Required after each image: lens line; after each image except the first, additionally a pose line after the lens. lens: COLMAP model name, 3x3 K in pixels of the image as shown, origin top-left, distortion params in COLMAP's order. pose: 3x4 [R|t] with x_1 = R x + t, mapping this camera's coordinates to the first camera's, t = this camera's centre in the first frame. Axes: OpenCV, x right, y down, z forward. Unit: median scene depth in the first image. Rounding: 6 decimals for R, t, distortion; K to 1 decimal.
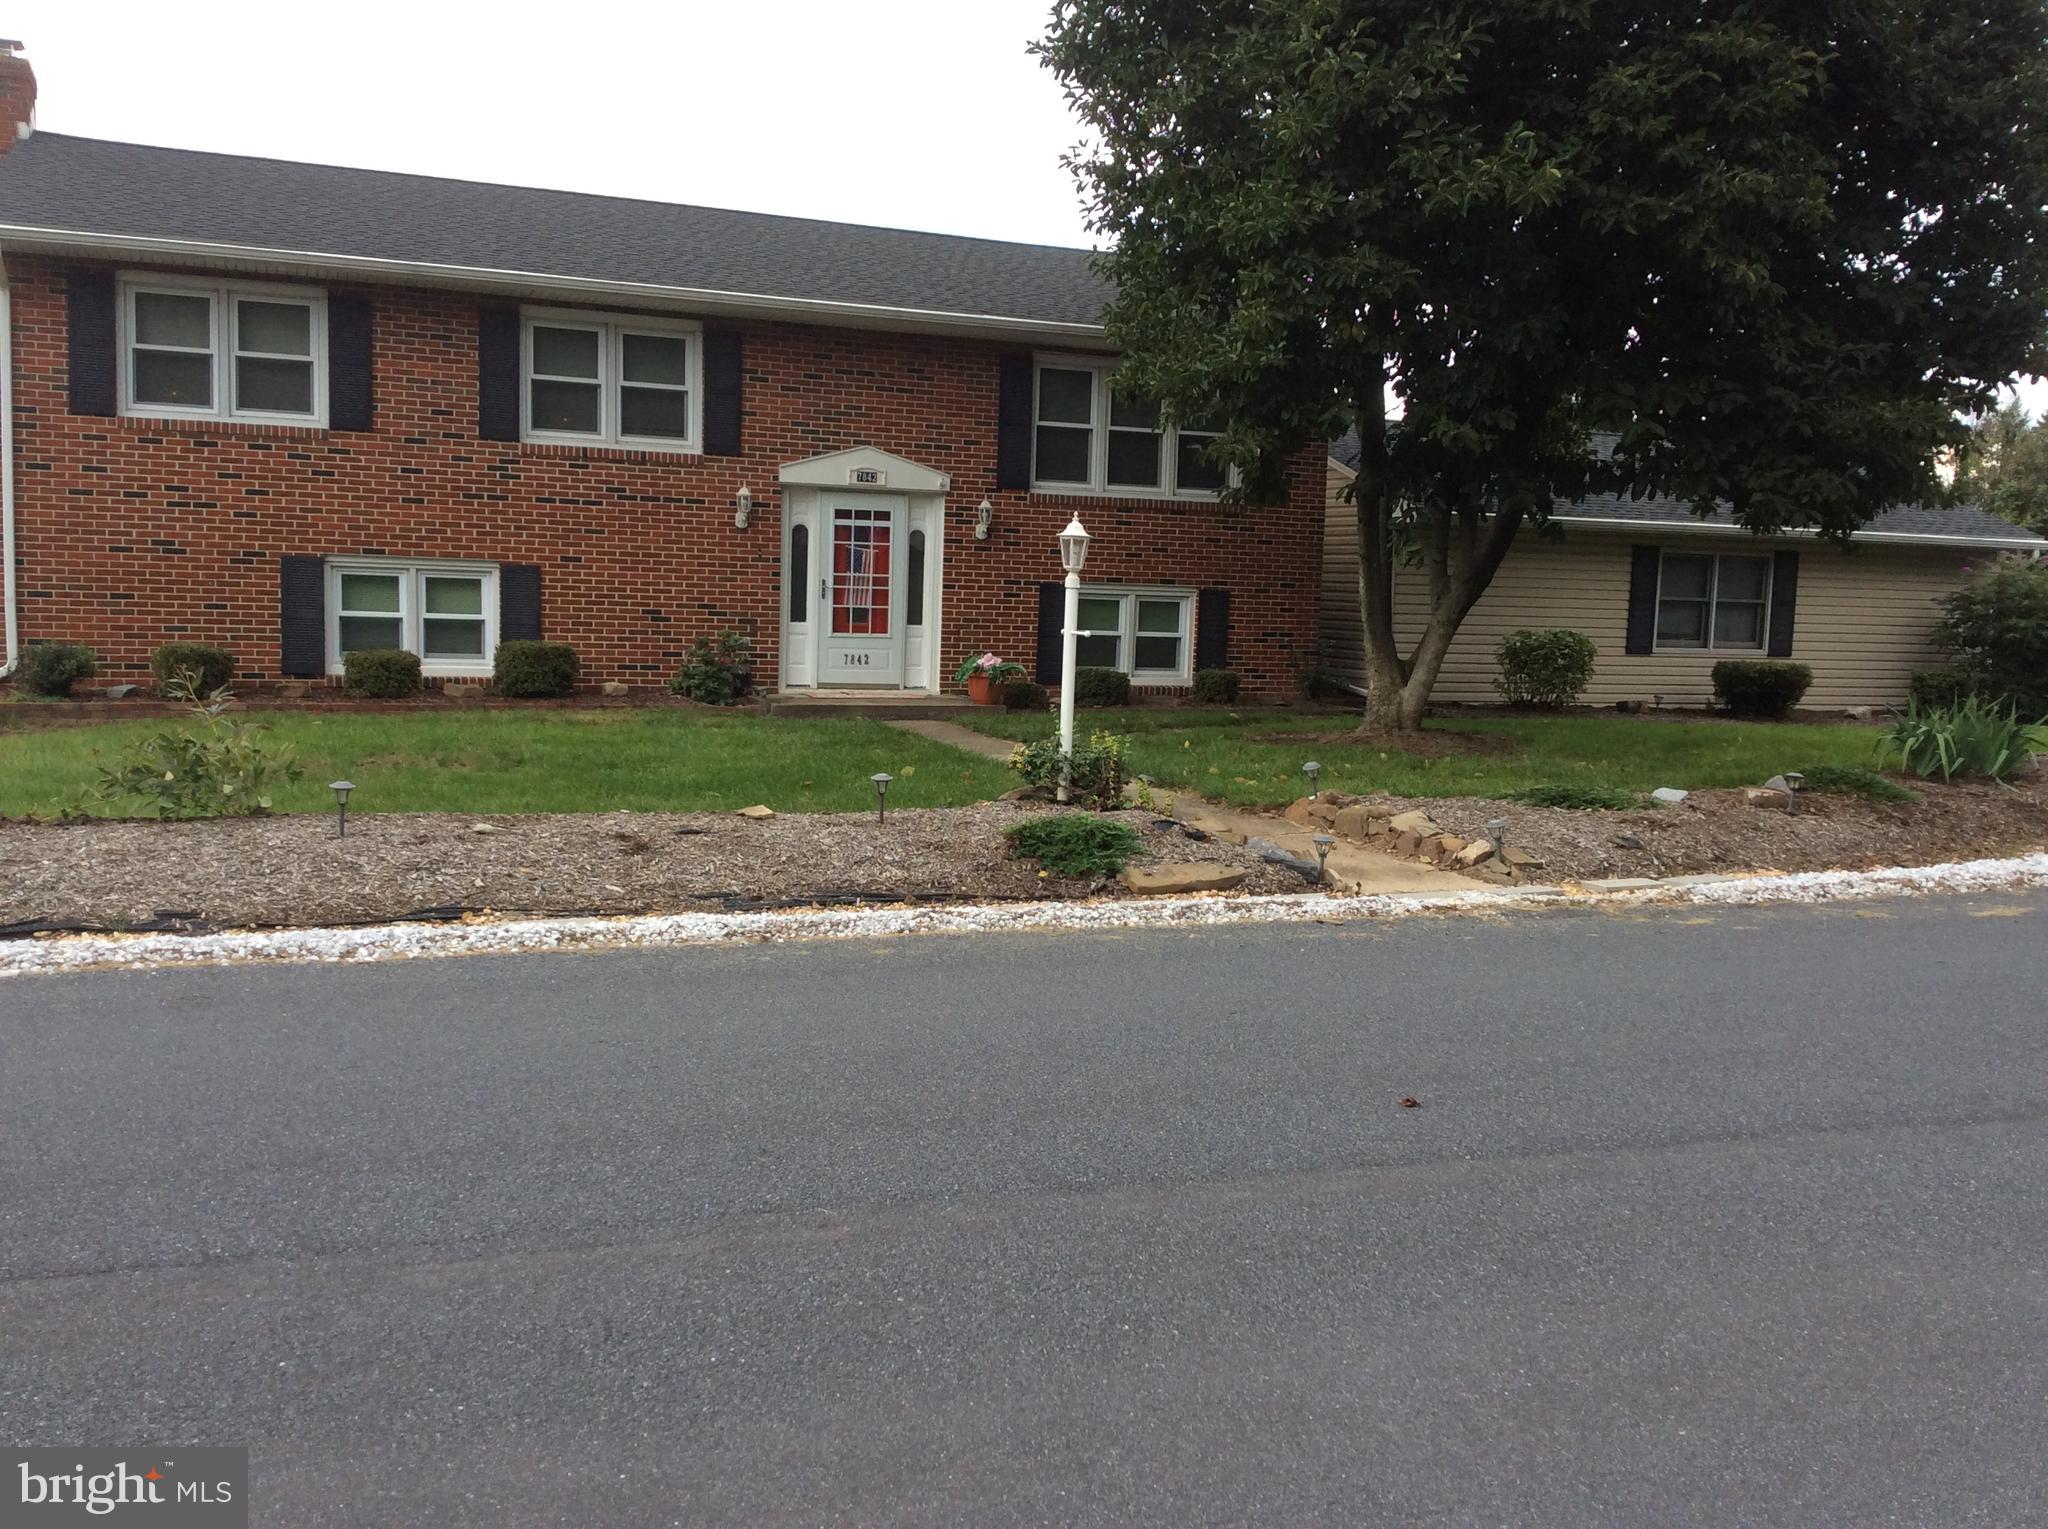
lens RADIAL K [[1873.5, 0, 1024.0], [0, 1873.5, 764.5], [0, 0, 1]] dist [0.081091, -0.021383]
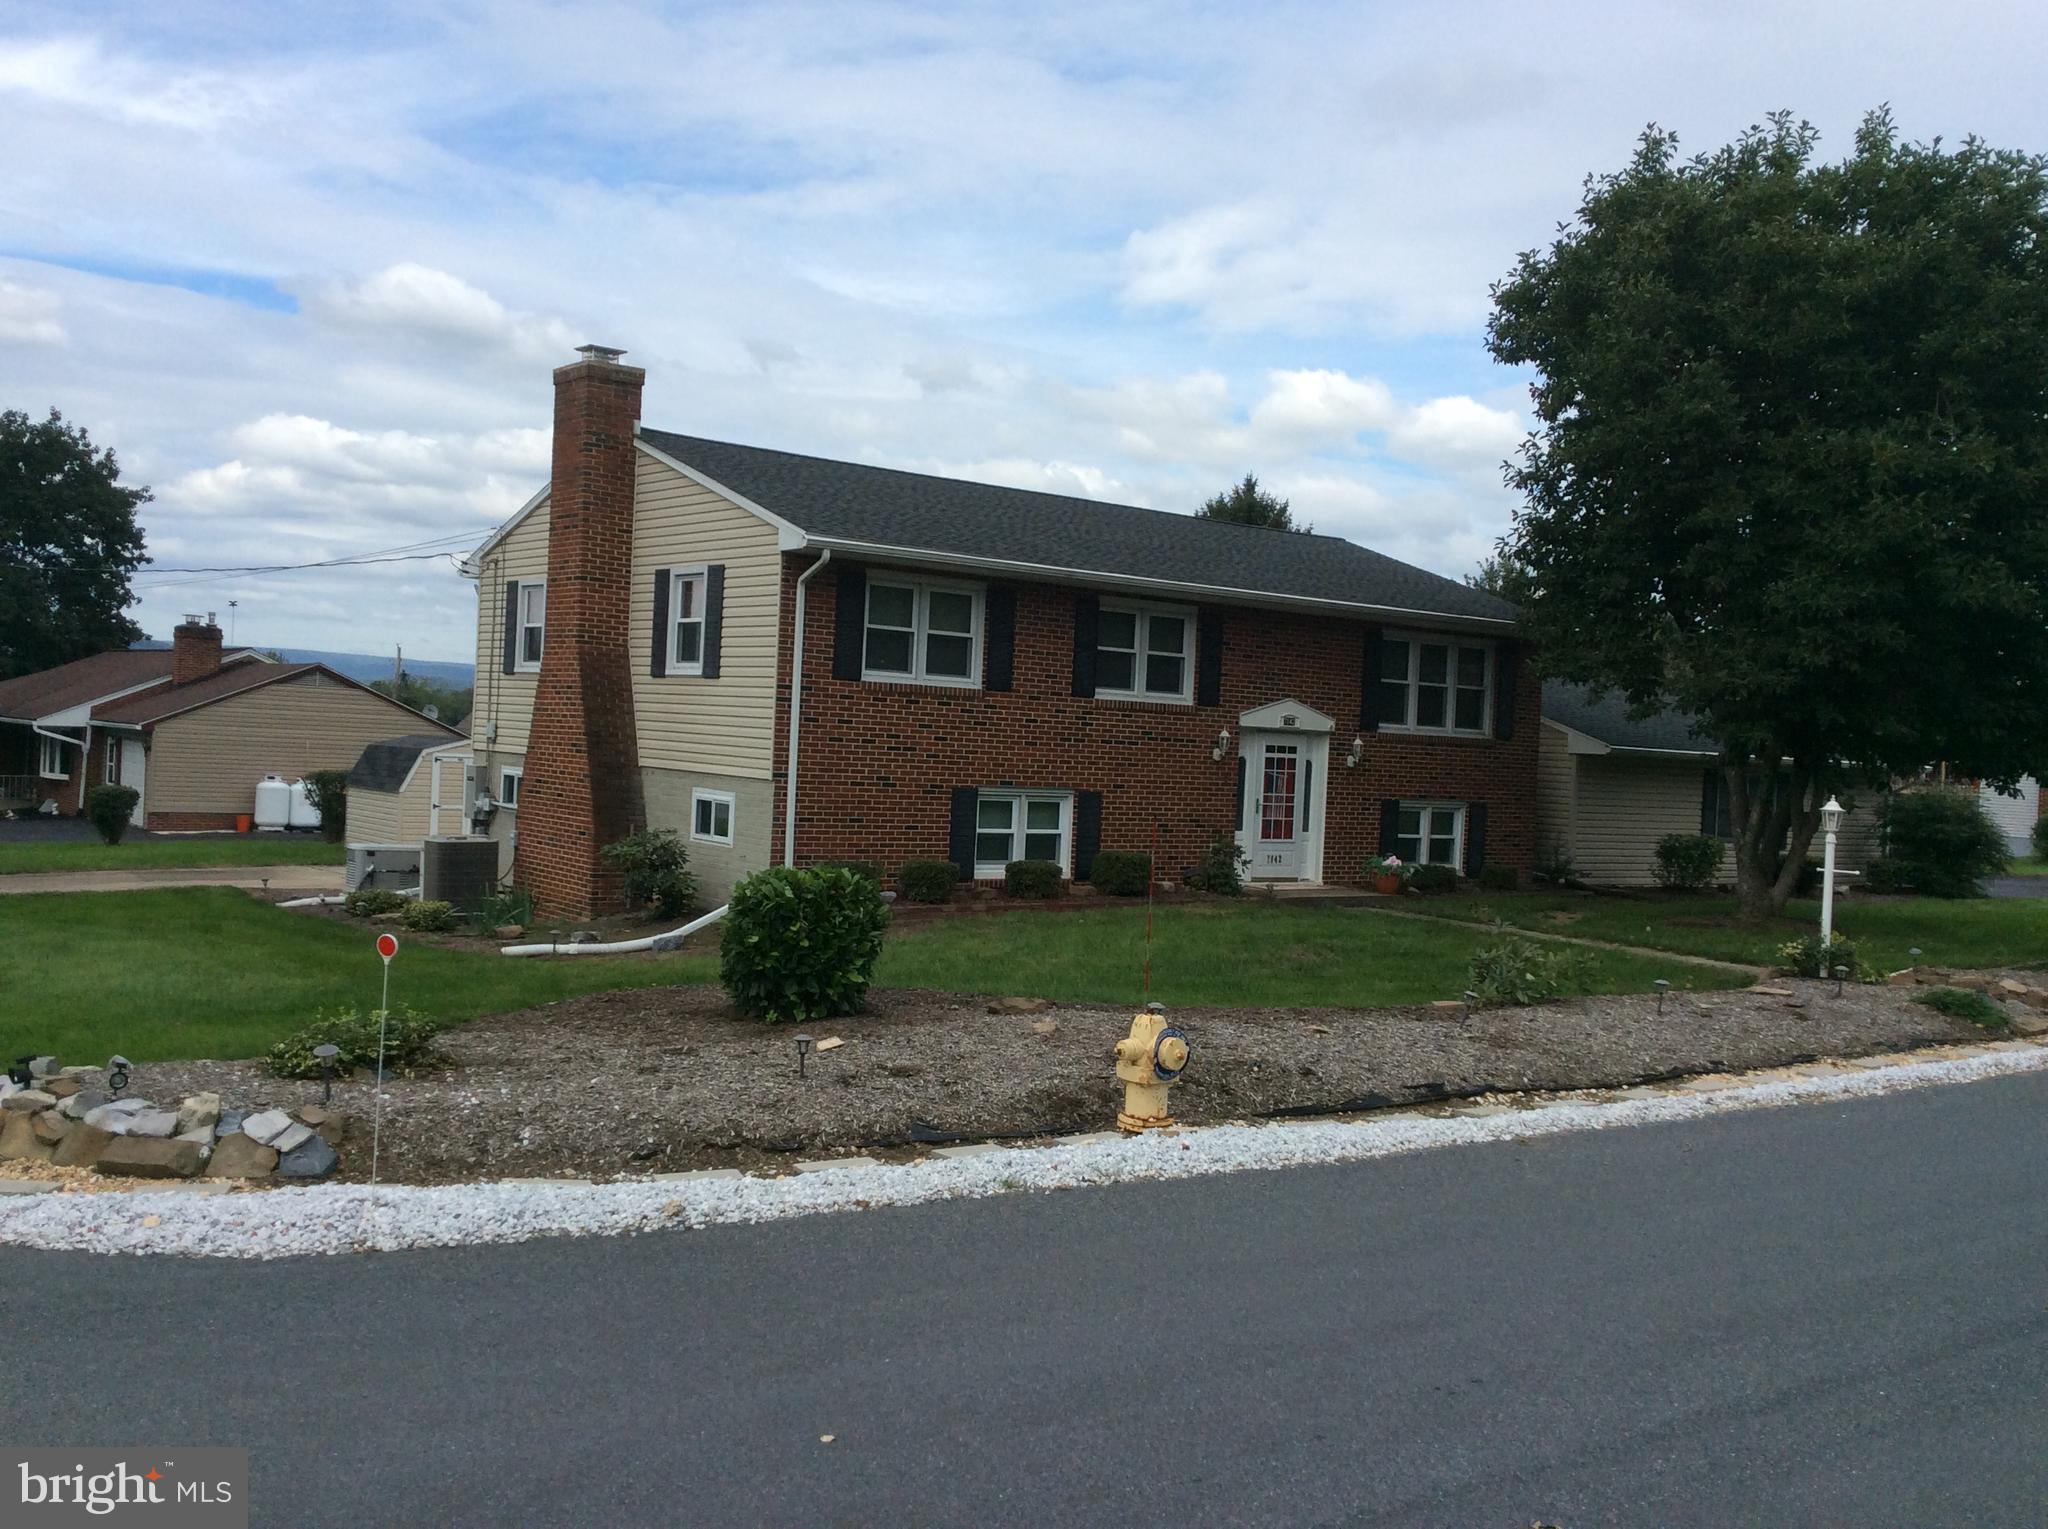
lens RADIAL K [[1873.5, 0, 1024.0], [0, 1873.5, 764.5], [0, 0, 1]] dist [0.081091, -0.021383]
pose [[0.956676, 0.000903, 0.291152, -0.644456], [0.026705, 0.995508, -0.090834, -0.008066], [-0.289926, 0.094674, 0.952355, -0.199268]]
